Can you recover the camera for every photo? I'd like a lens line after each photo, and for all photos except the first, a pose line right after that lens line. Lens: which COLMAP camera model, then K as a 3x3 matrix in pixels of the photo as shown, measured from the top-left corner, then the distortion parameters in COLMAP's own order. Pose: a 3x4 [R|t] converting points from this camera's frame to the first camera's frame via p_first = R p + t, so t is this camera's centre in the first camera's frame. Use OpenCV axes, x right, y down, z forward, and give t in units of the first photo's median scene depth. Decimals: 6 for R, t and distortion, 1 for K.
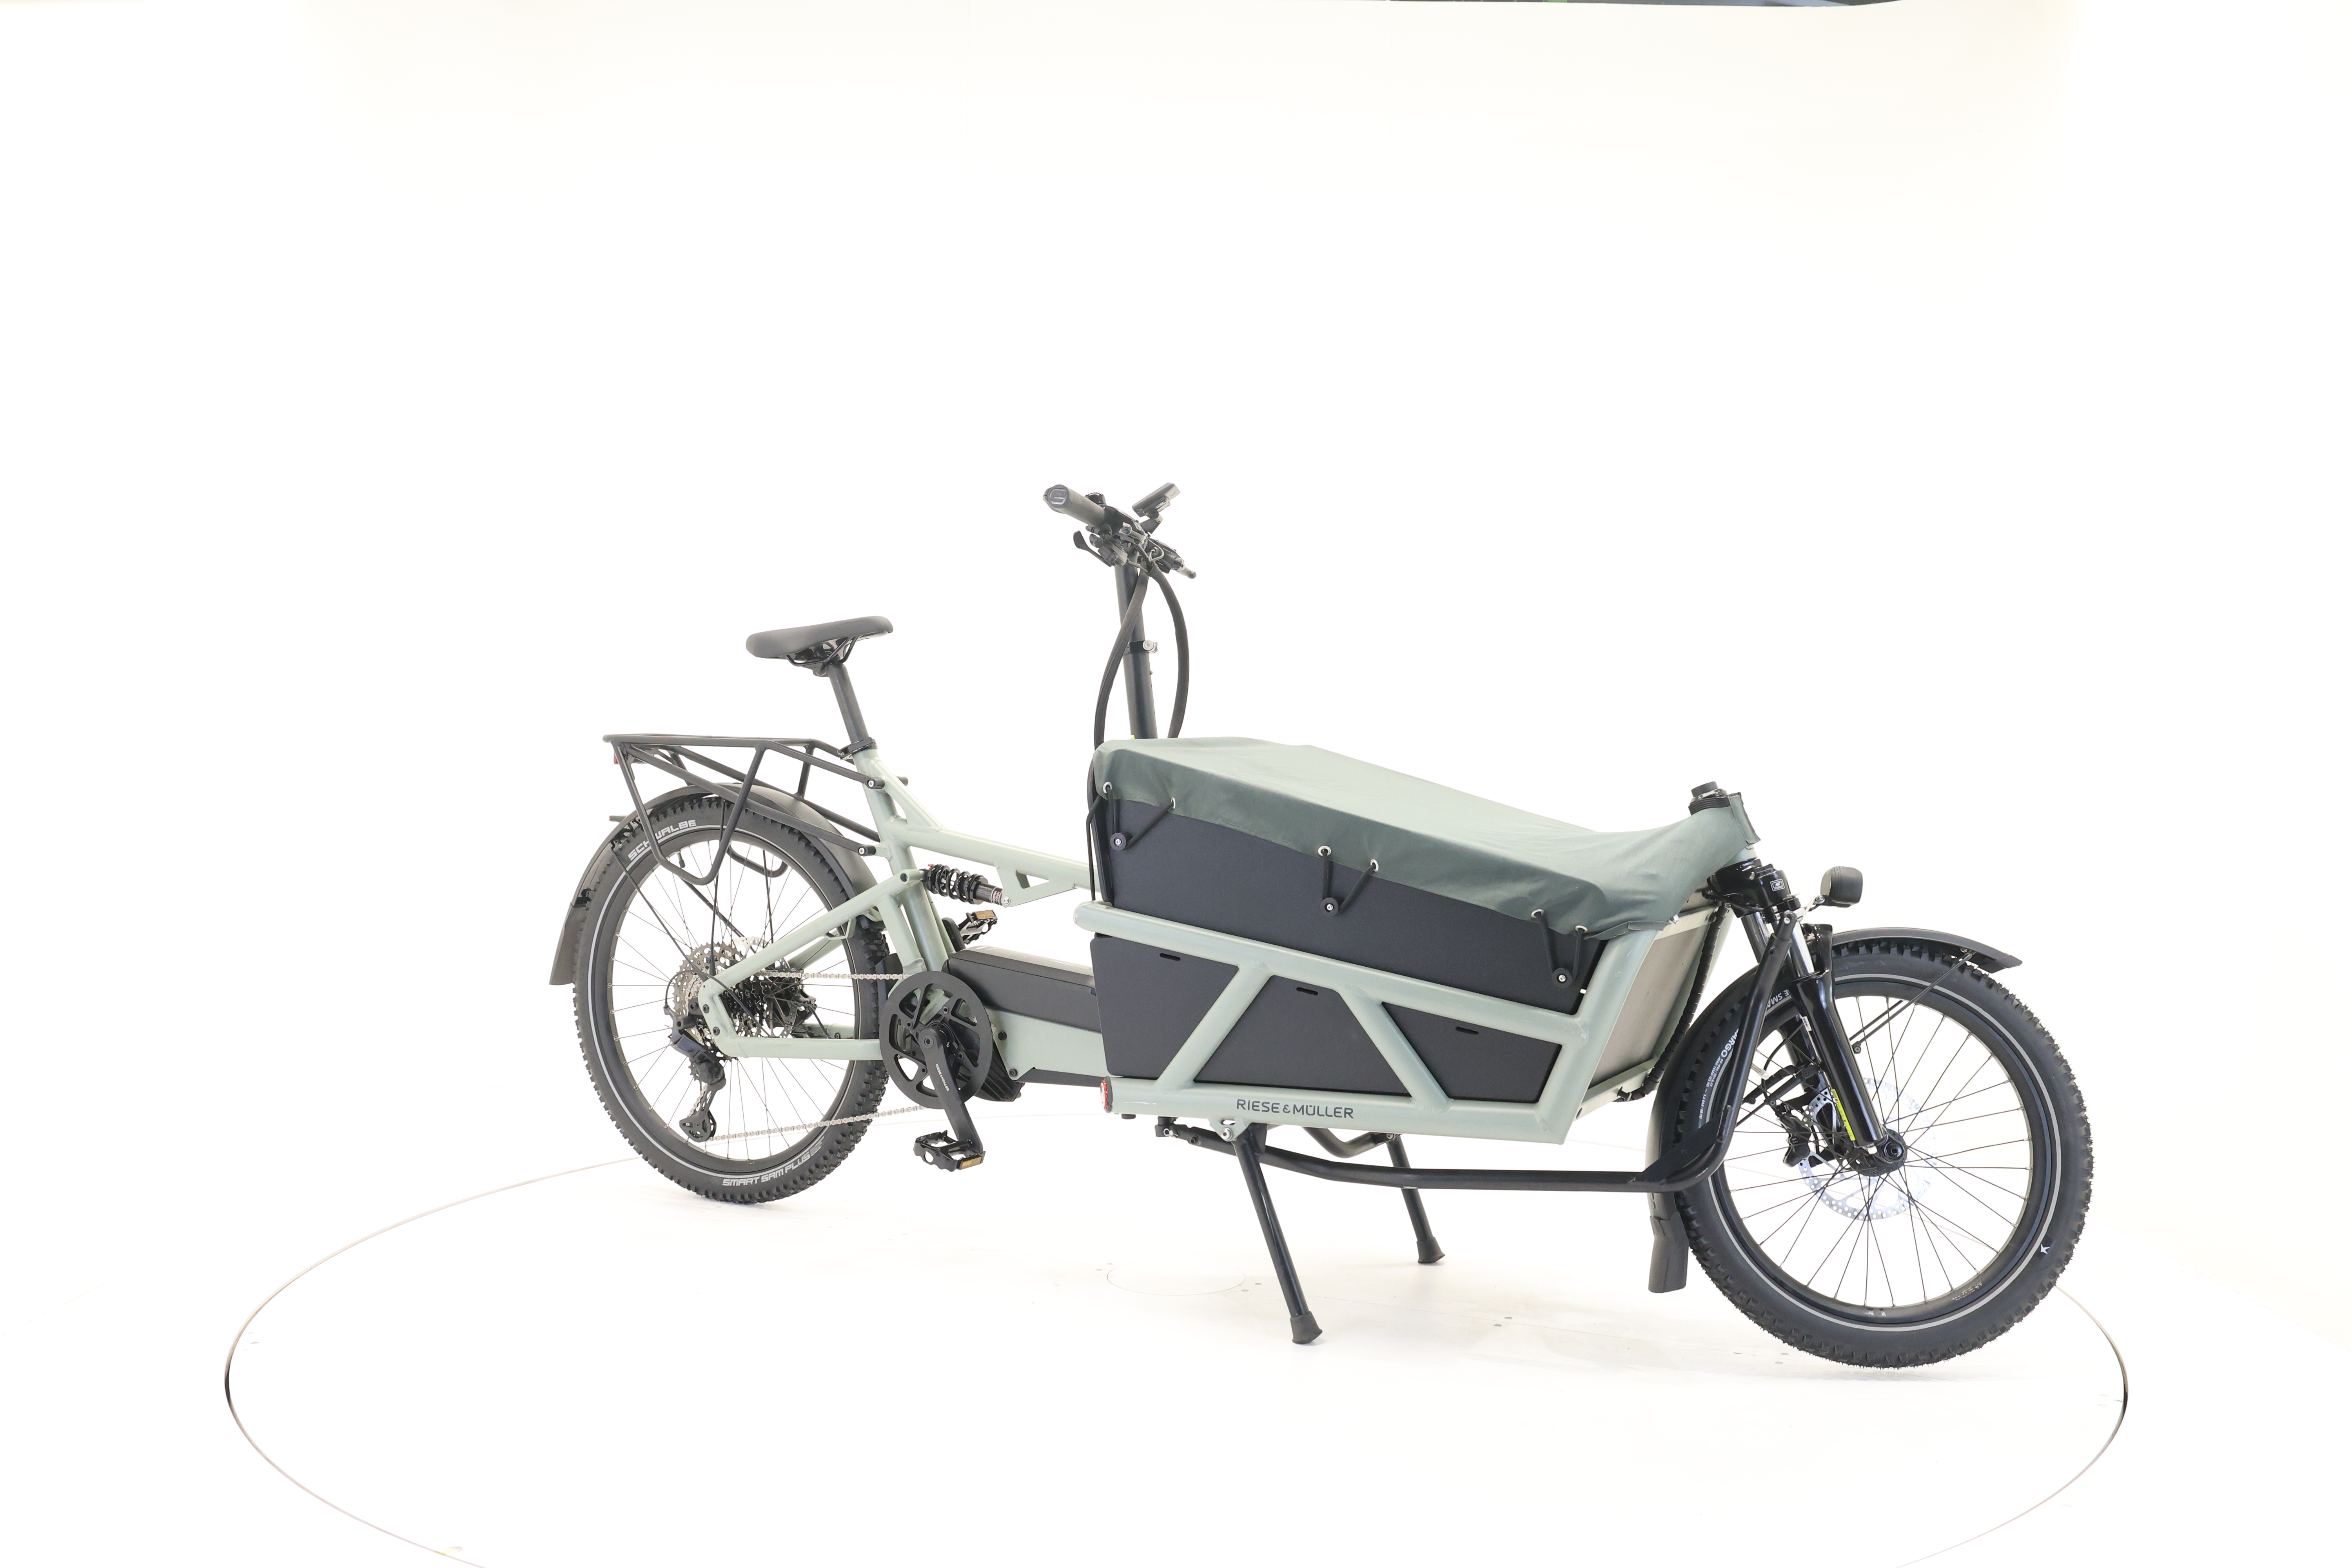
lens RADIAL K [[2065.5, 0, 1169.4], [0, 2065.5, 788.3], [0, 0, 1]] dist [-0.029246, 0.036847]
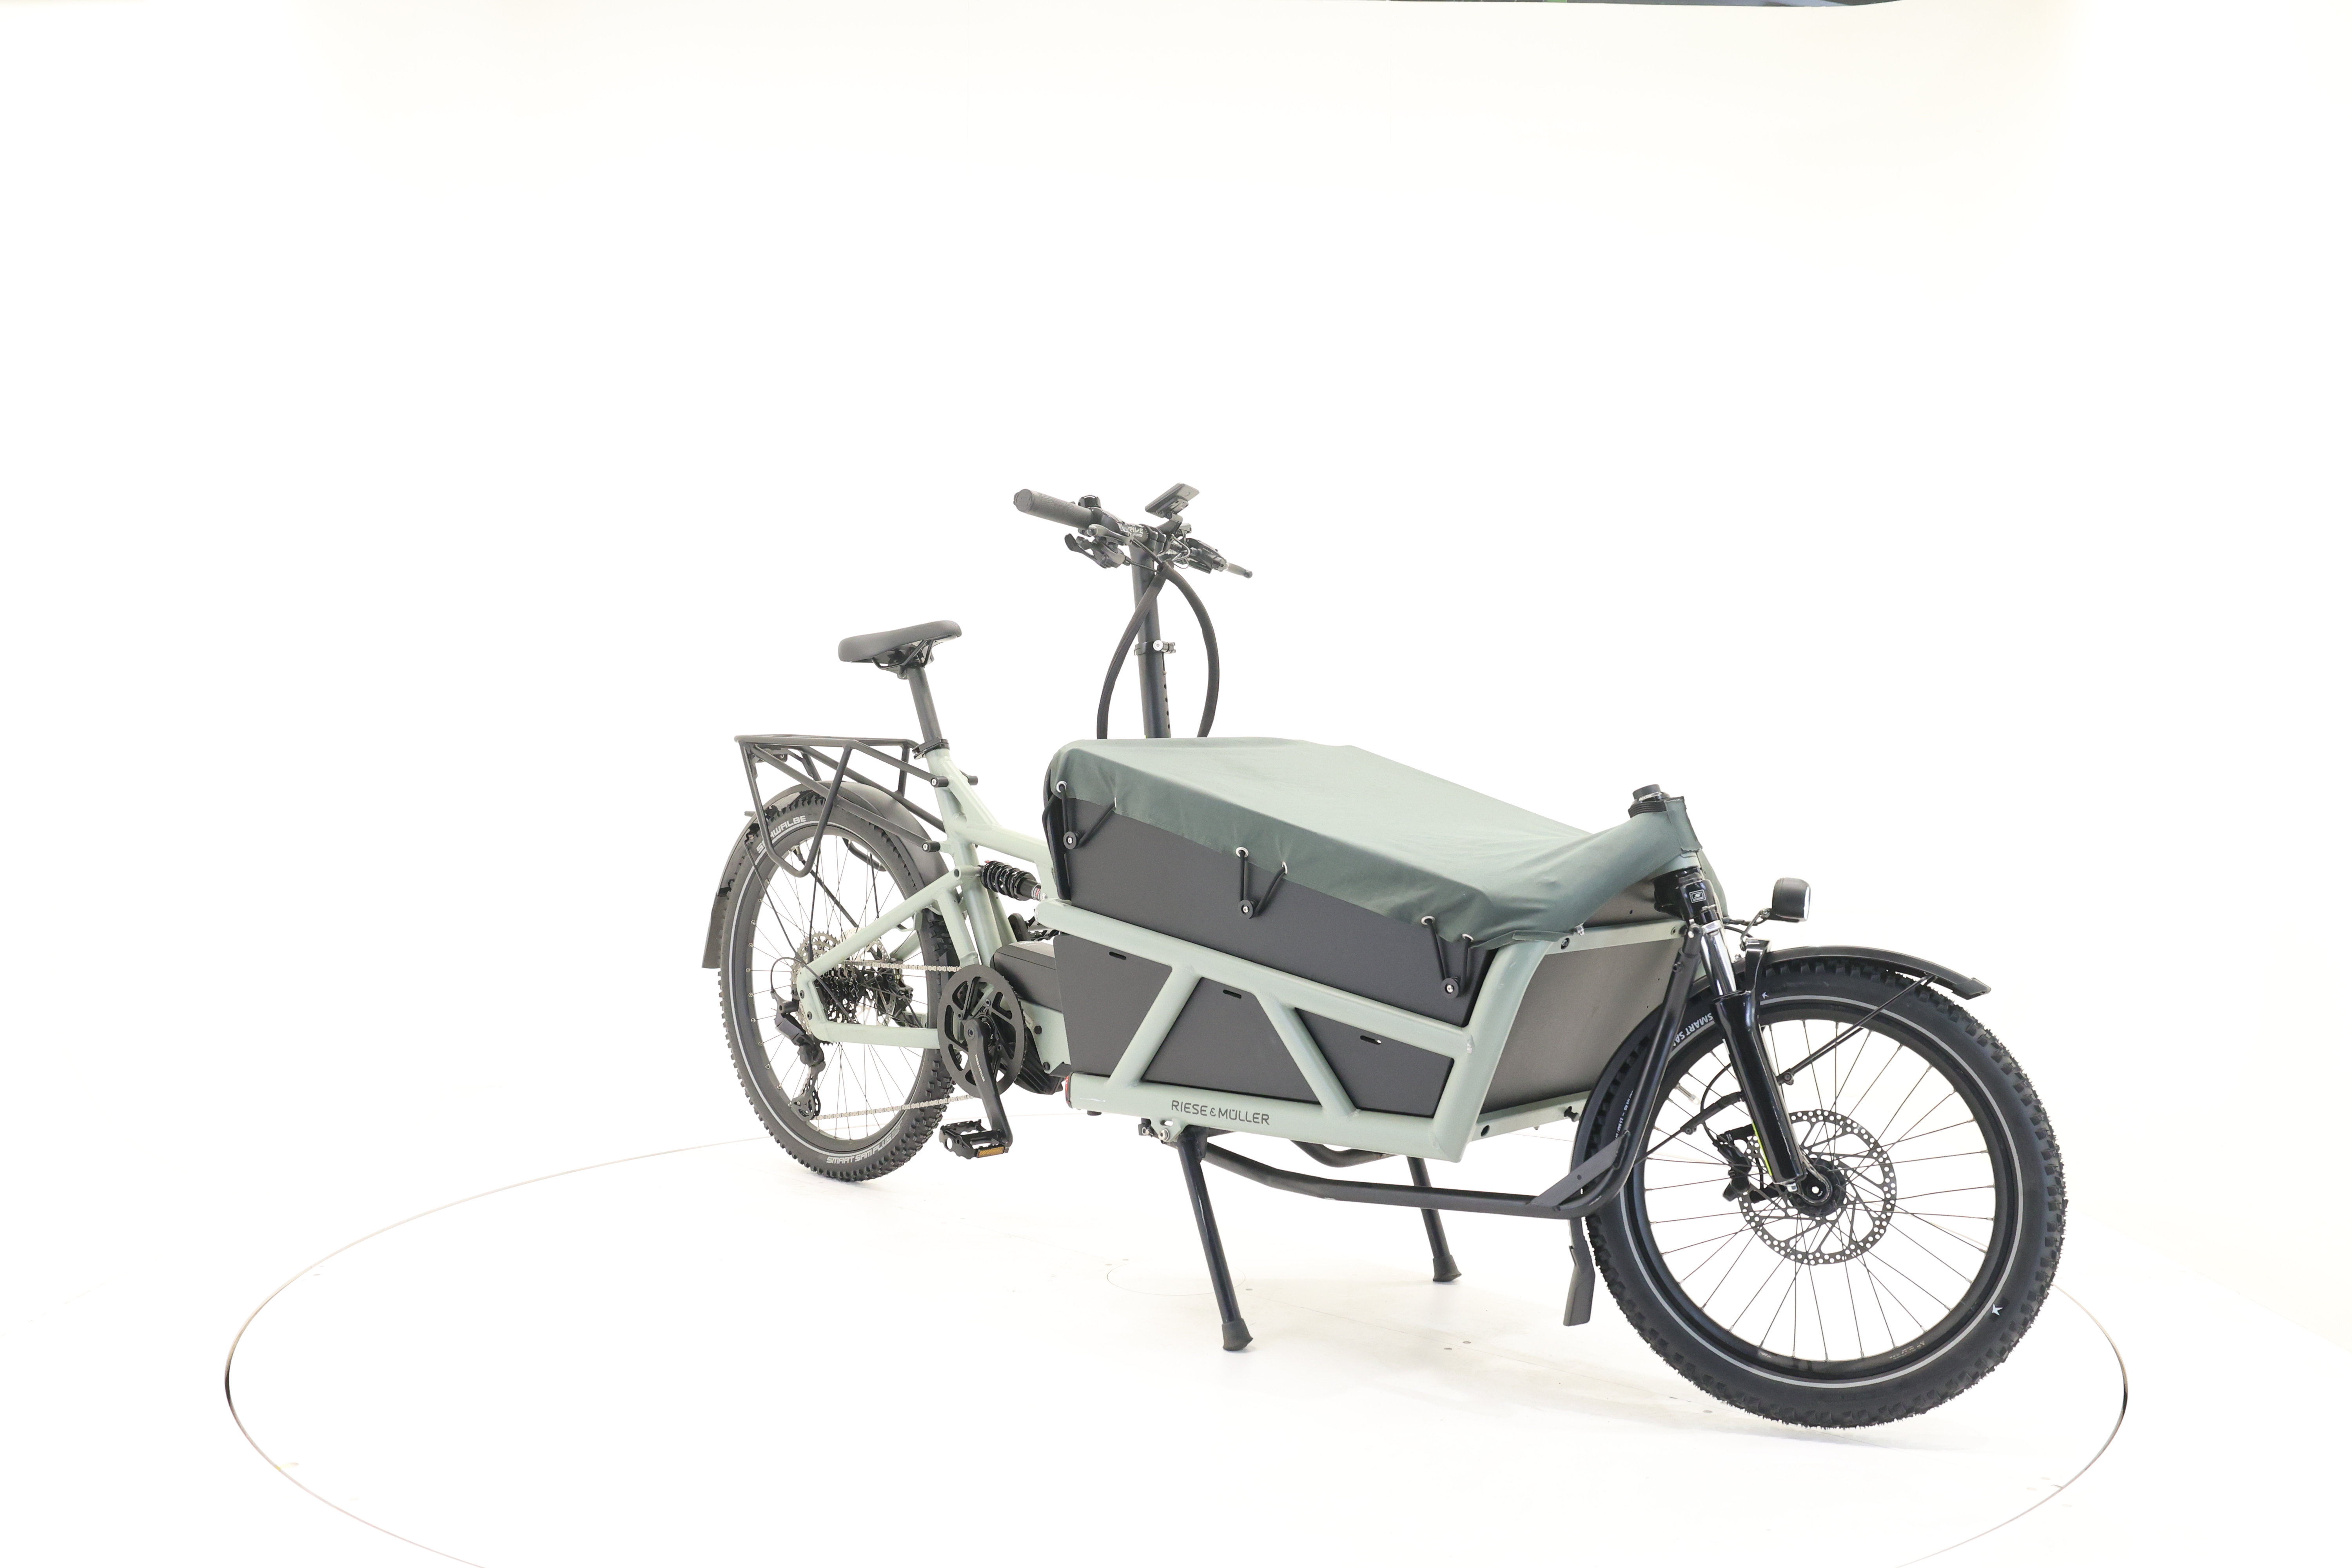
lens RADIAL K [[2065.5, 0, 1162.0], [0, 2065.5, 779.9], [0, 0, 1]] dist [-0.029246, 0.036847]
pose [[0.962736, 0.005627, -0.270386, 0.293504], [-0.007180, 0.999963, -0.004756, 0.000757], [0.270349, 0.006521, 0.962740, 0.037577]]
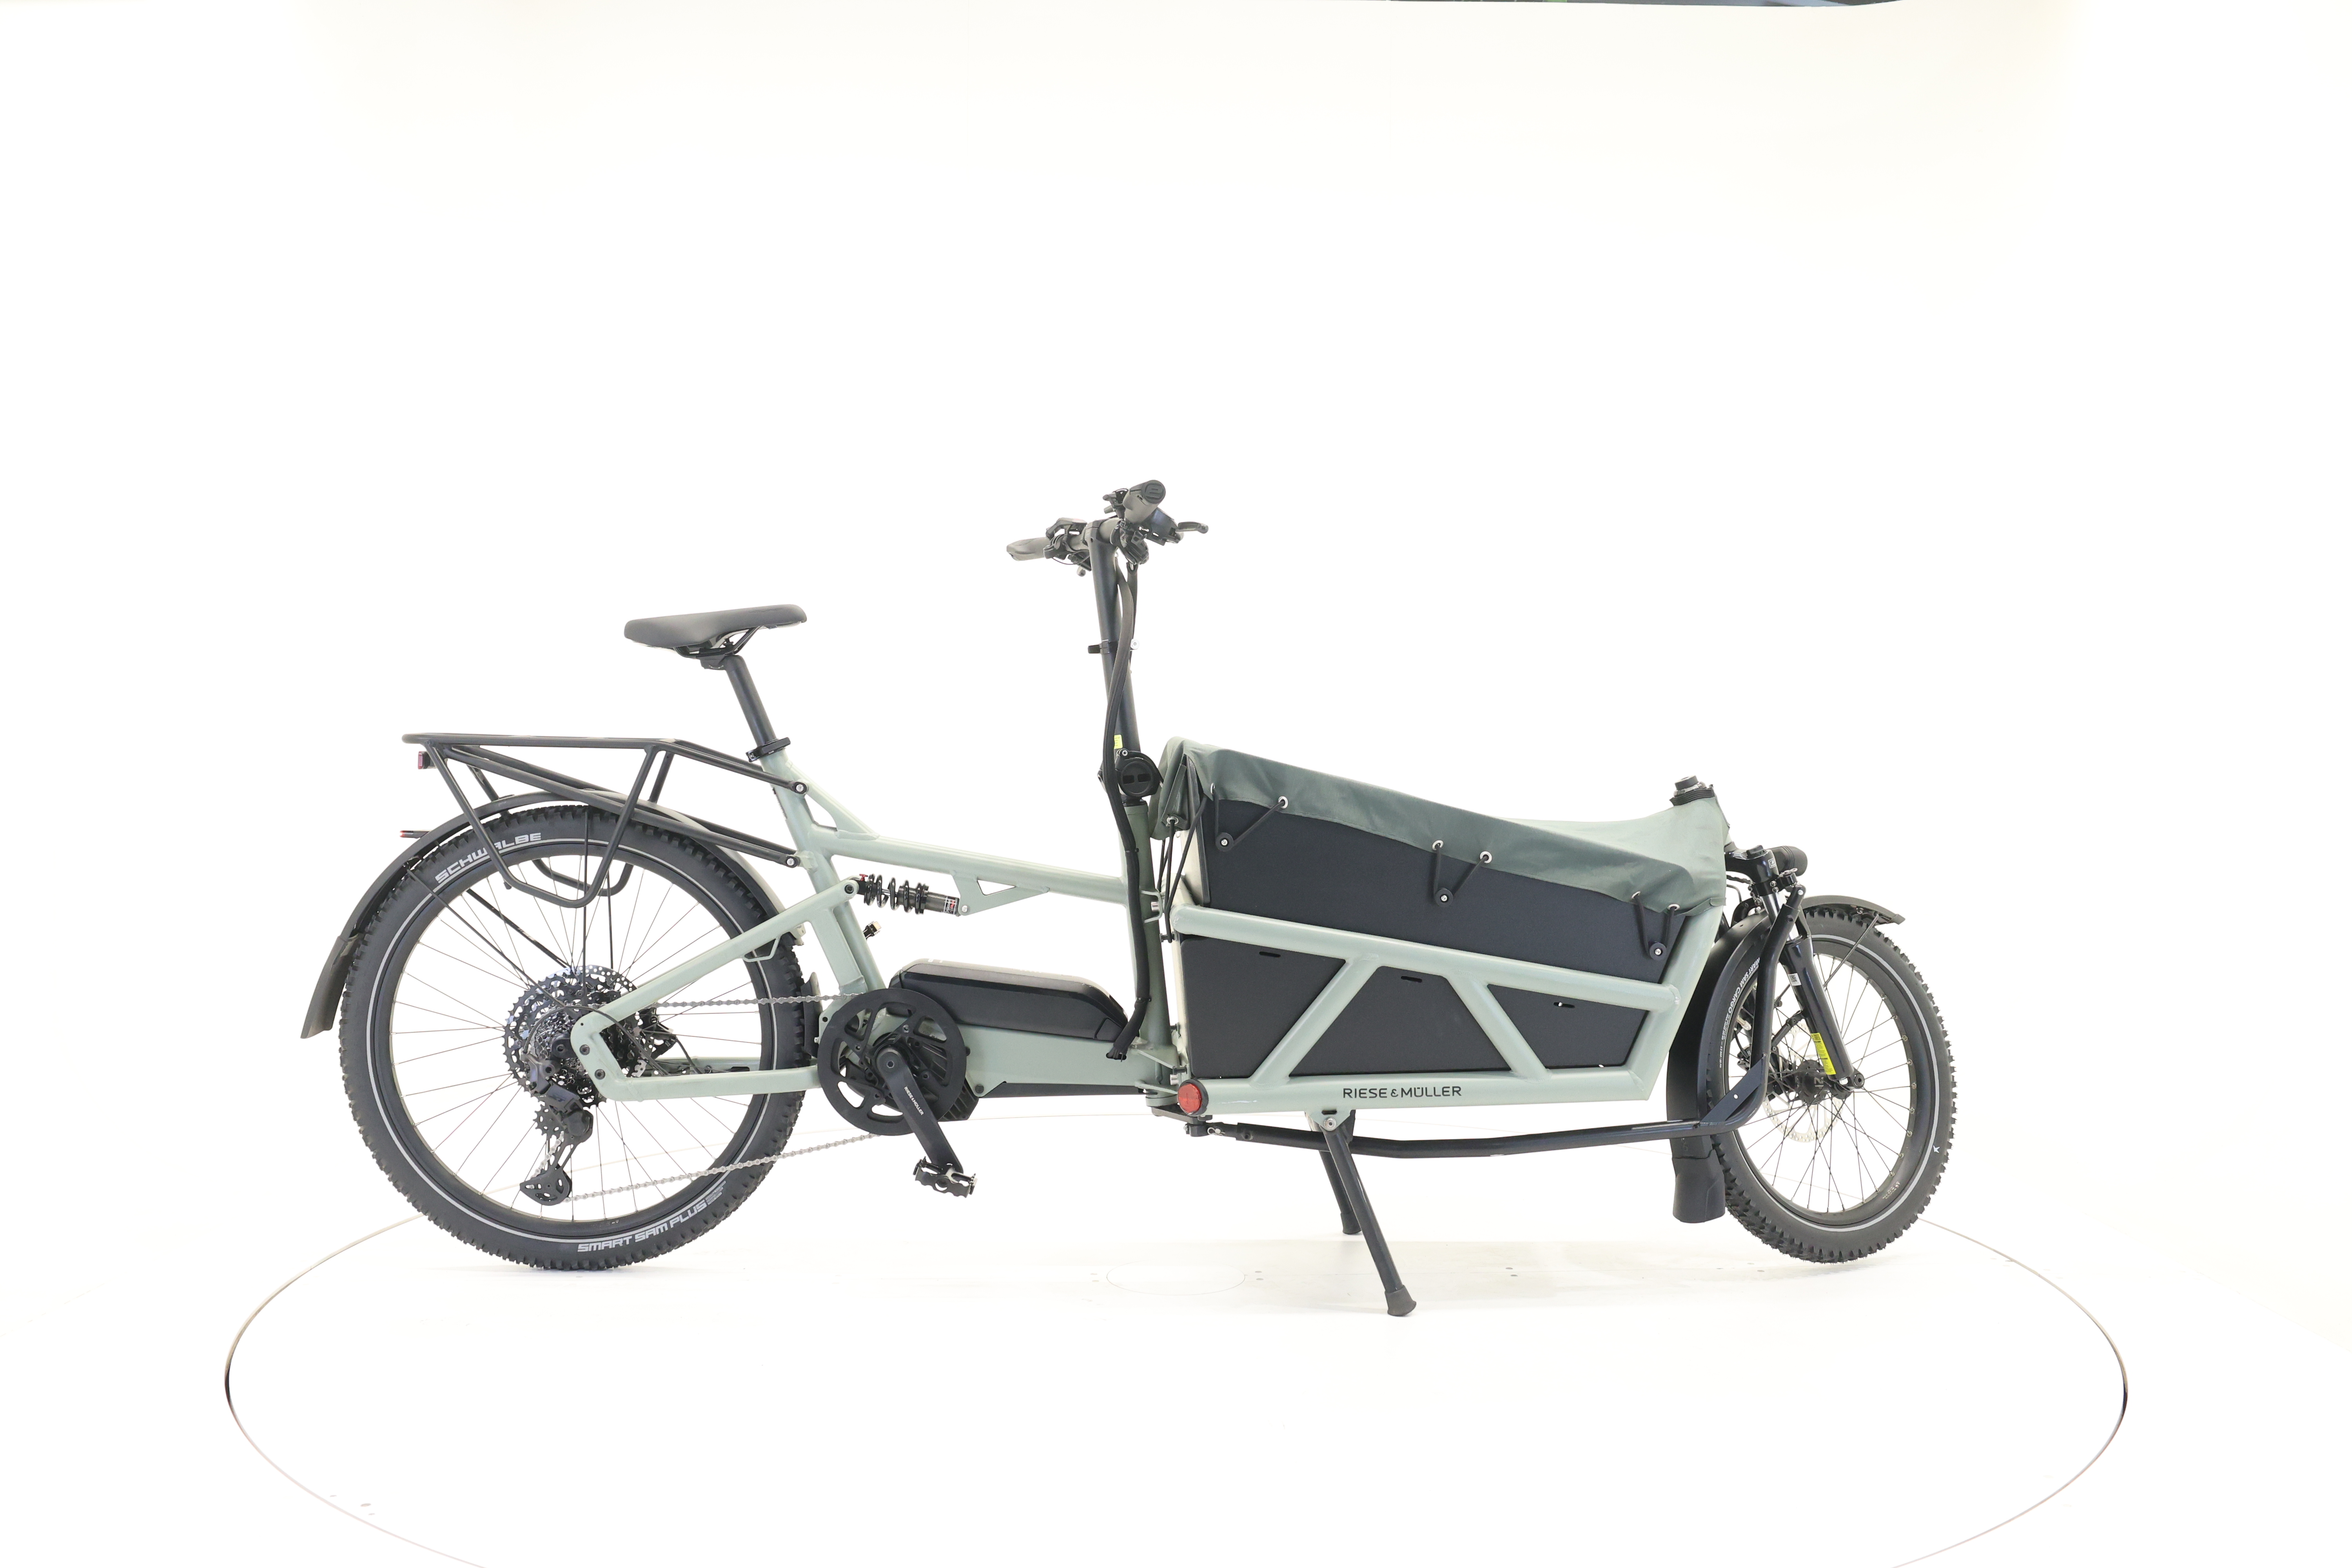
lens RADIAL K [[2065.5, 0, 1177.8], [0, 2065.5, 780.1], [0, 0, 1]] dist [-0.029246, 0.036847]
pose [[0.858480, -0.011575, 0.512716, -0.558960], [0.012550, 0.999920, 0.001561, -0.006137], [-0.512693, 0.005095, 0.858557, 0.154174]]
